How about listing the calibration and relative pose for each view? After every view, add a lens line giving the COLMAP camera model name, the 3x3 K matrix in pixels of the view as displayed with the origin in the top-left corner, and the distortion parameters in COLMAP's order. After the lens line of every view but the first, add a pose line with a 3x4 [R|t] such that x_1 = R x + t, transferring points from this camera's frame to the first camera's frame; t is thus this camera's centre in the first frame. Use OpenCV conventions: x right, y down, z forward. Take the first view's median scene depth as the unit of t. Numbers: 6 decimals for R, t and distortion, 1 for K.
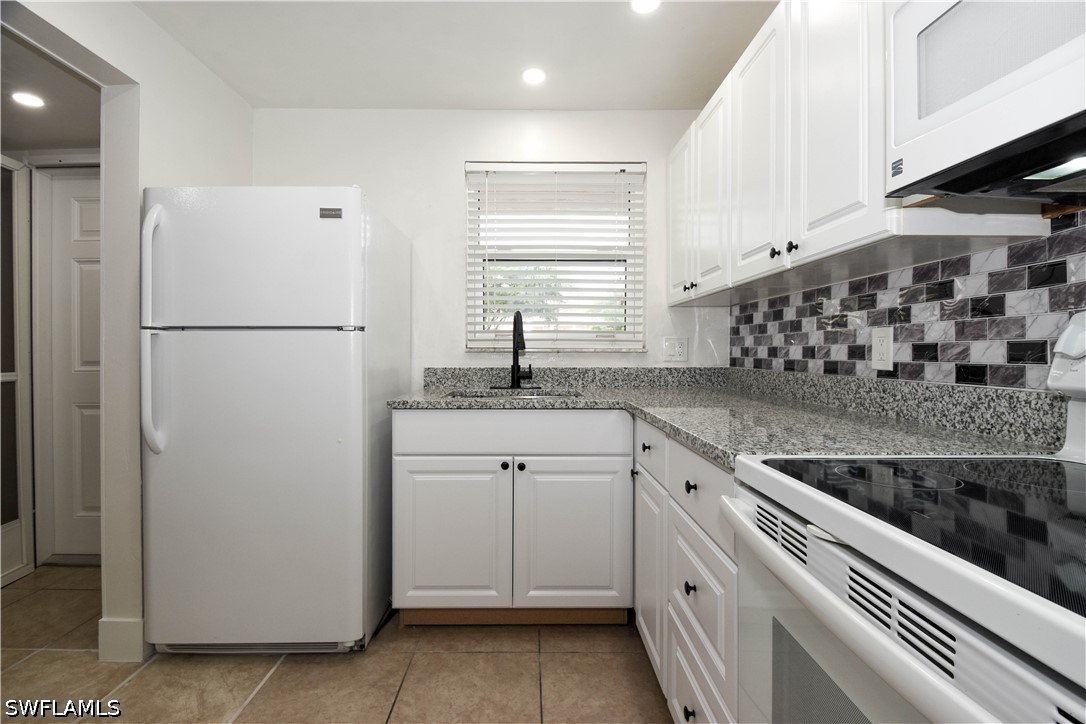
lens RADIAL K [[488.5, 0, 540.3], [0, 488.5, 356.5], [0, 0, 1]] dist [0.000086, -0.000029]
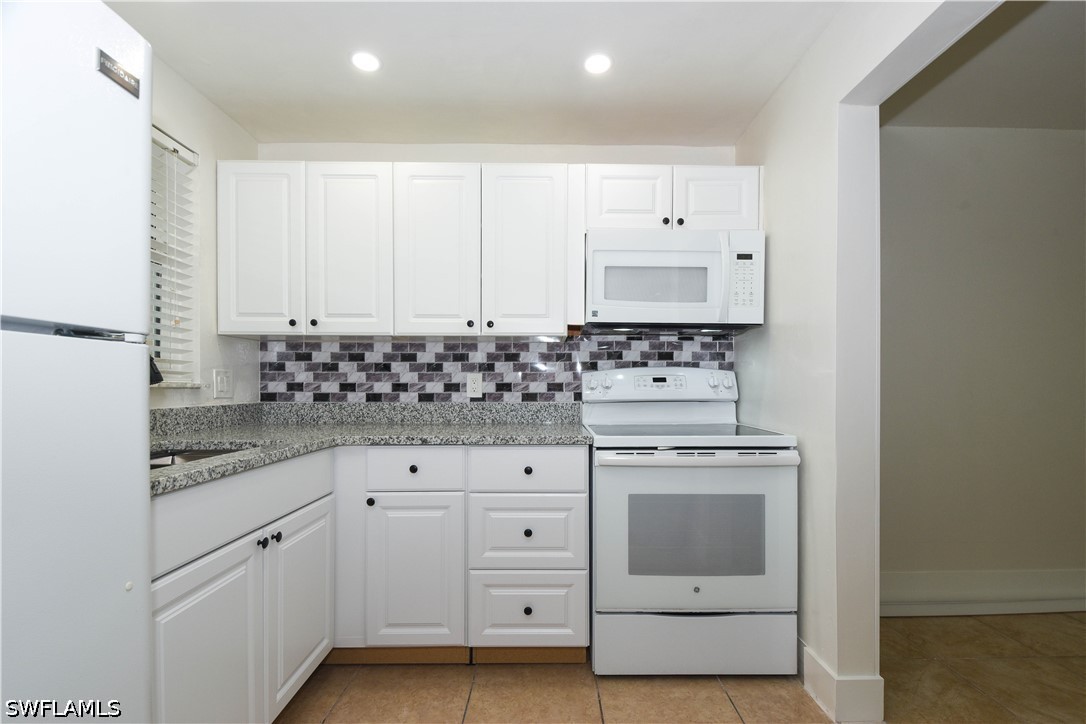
lens RADIAL K [[473.6, 0, 544.7], [0, 473.6, 386.5], [0, 0, 1]] dist [-0.000341, -0.000048]
pose [[0.006893, -0.000065, 0.999976, -0.931801], [0.009731, 0.999953, -0.000002, -0.008410], [-0.999929, 0.009731, 0.006893, 0.684745]]
